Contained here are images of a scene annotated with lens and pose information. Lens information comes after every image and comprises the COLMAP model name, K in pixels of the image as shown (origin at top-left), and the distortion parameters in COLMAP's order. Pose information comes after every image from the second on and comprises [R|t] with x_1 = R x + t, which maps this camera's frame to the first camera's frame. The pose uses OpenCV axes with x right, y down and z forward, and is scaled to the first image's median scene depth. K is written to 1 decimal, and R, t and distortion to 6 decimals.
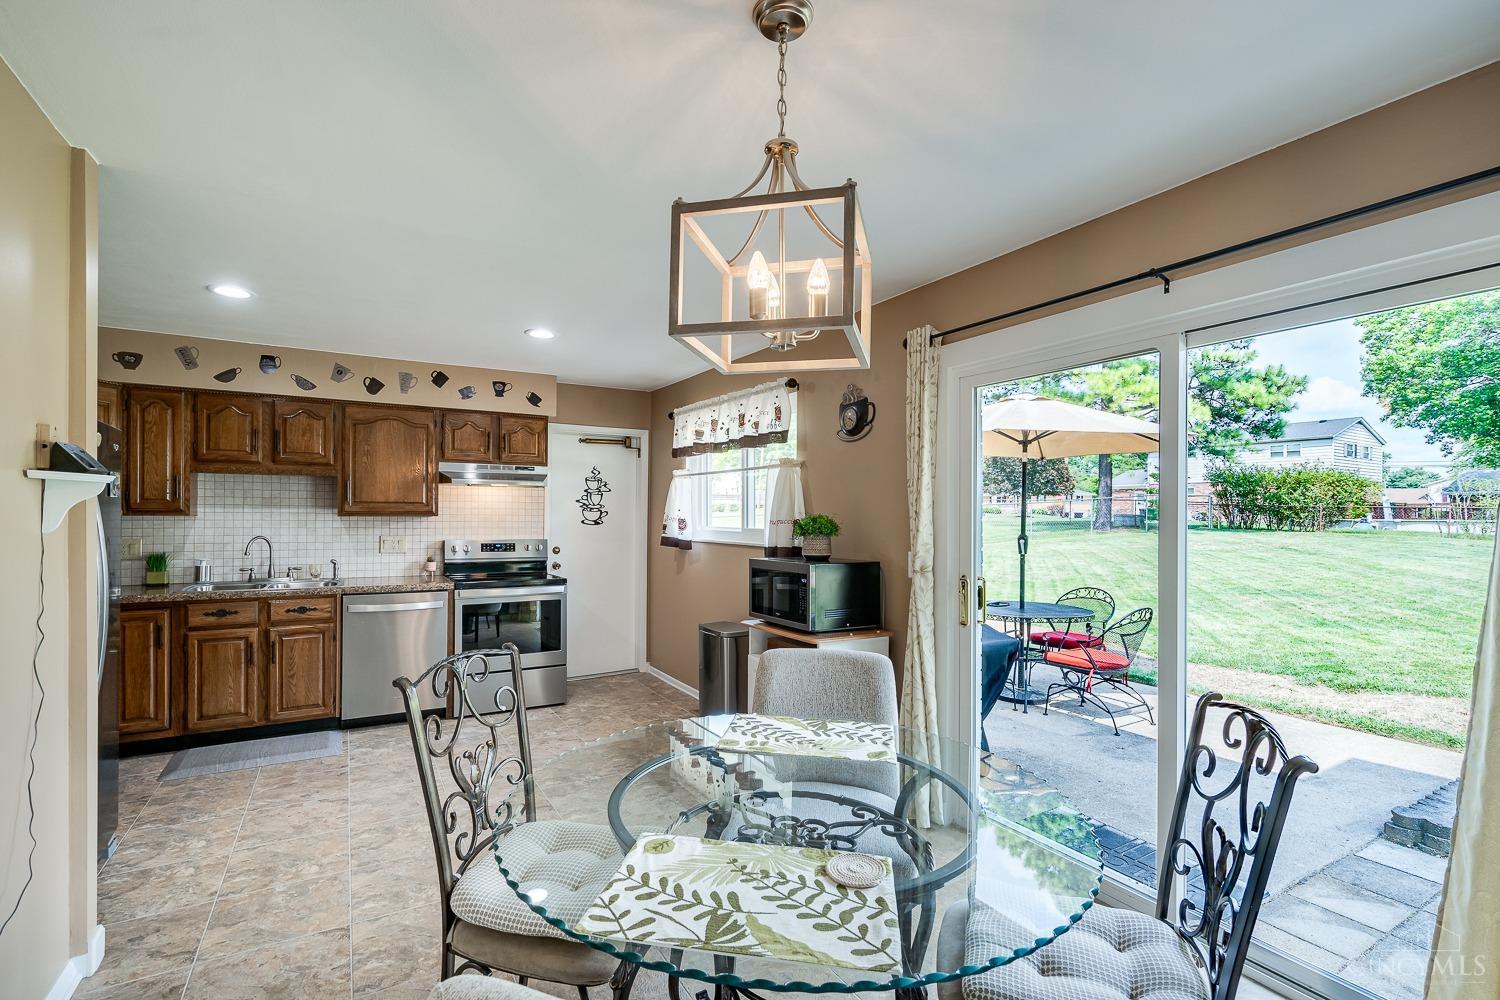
lens RADIAL K [[681.6, 0, 755.4], [0, 681.6, 517.2], [0, 0, 1]] dist [-0.006788, 0.003806]
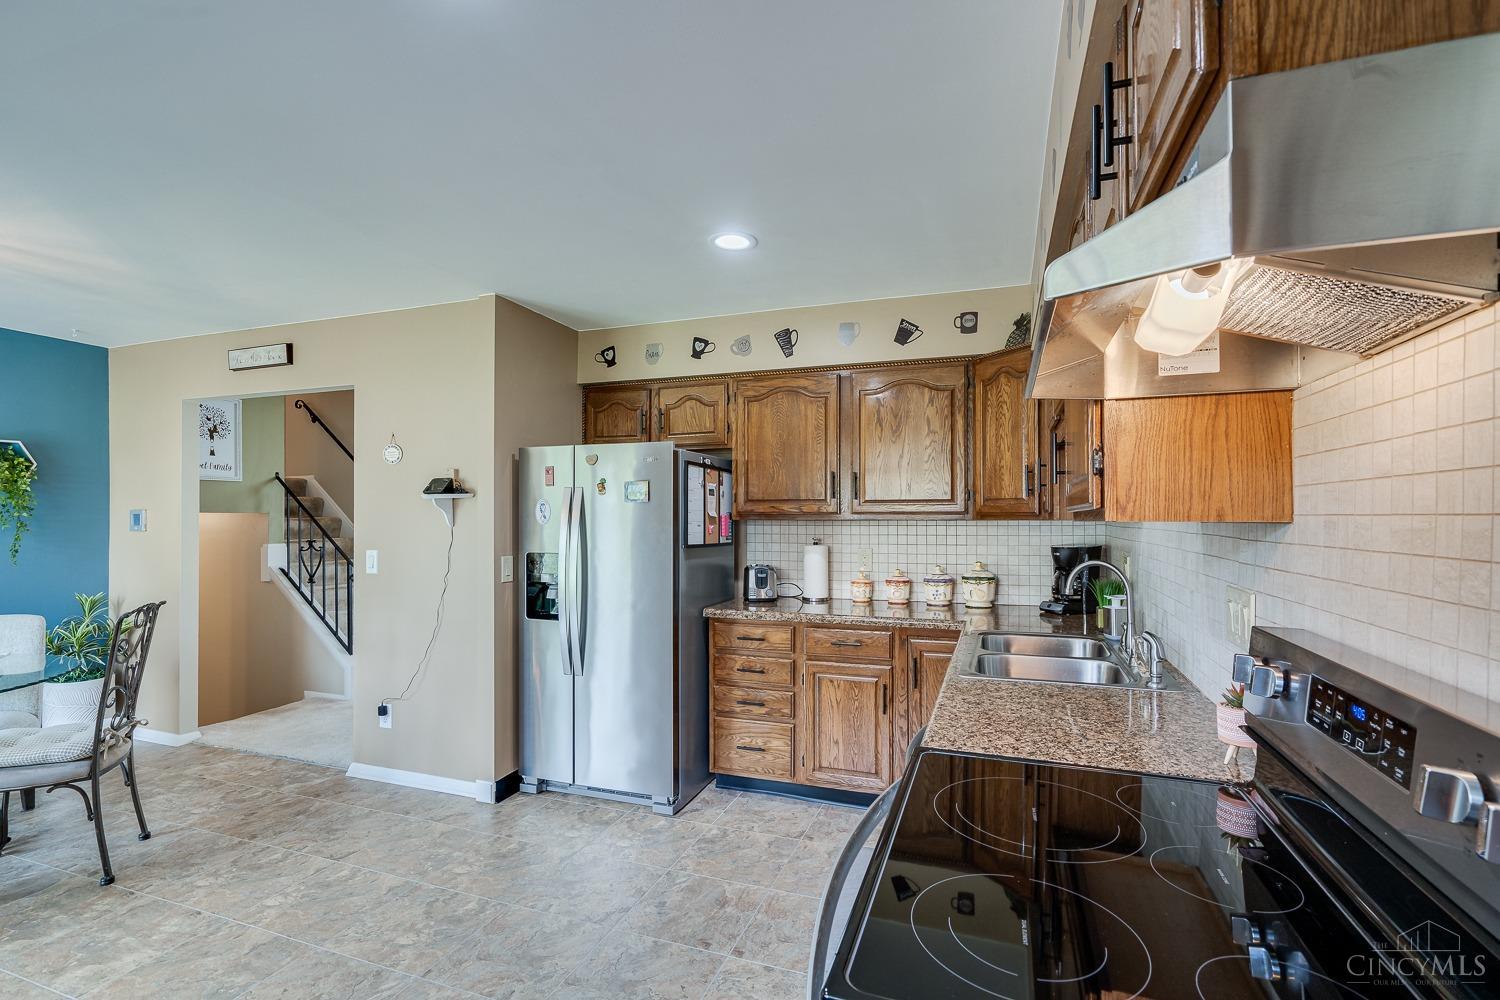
lens RADIAL K [[681.6, 0, 745.6], [0, 681.6, 518.2], [0, 0, 1]] dist [-0.006788, 0.003806]
pose [[-0.771562, -0.005207, -0.636133, -0.200020], [-0.007258, 0.999973, 0.000619, -0.002528], [0.636113, 0.005095, -0.771579, 1.200525]]
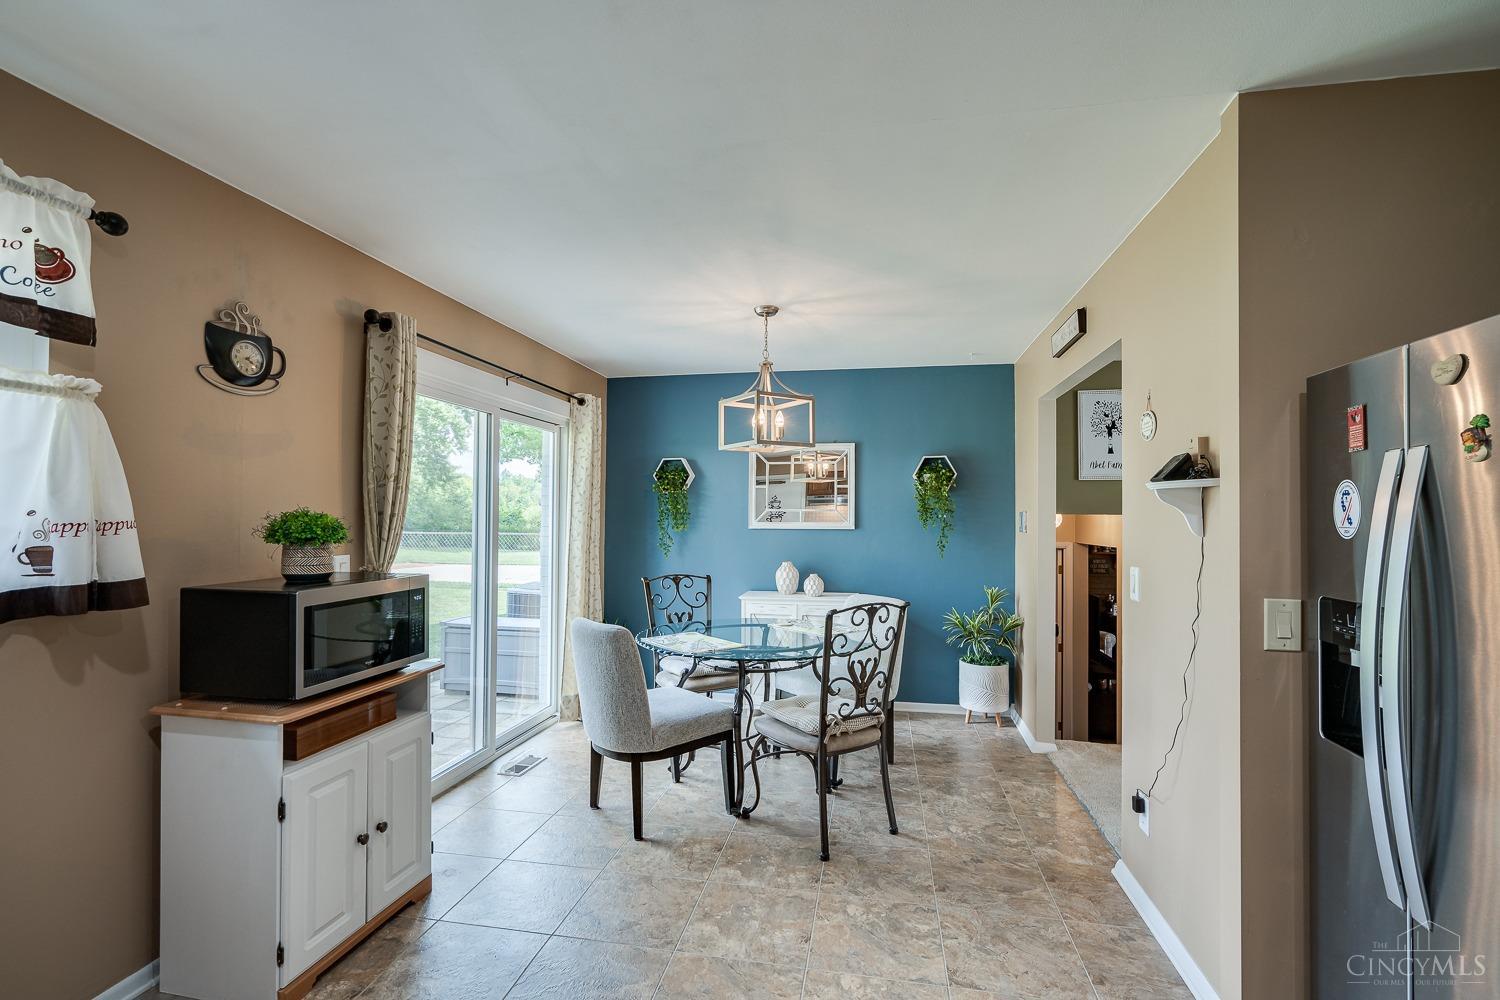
lens RADIAL K [[681.6, 0, 755.5], [0, 681.6, 504.6], [0, 0, 1]] dist [-0.006788, 0.003806]
pose [[-0.757073, 0.001296, 0.653329, -0.499896], [-0.007582, 0.999913, -0.010769, -0.004115], [-0.653286, -0.013106, -0.756998, 0.933505]]
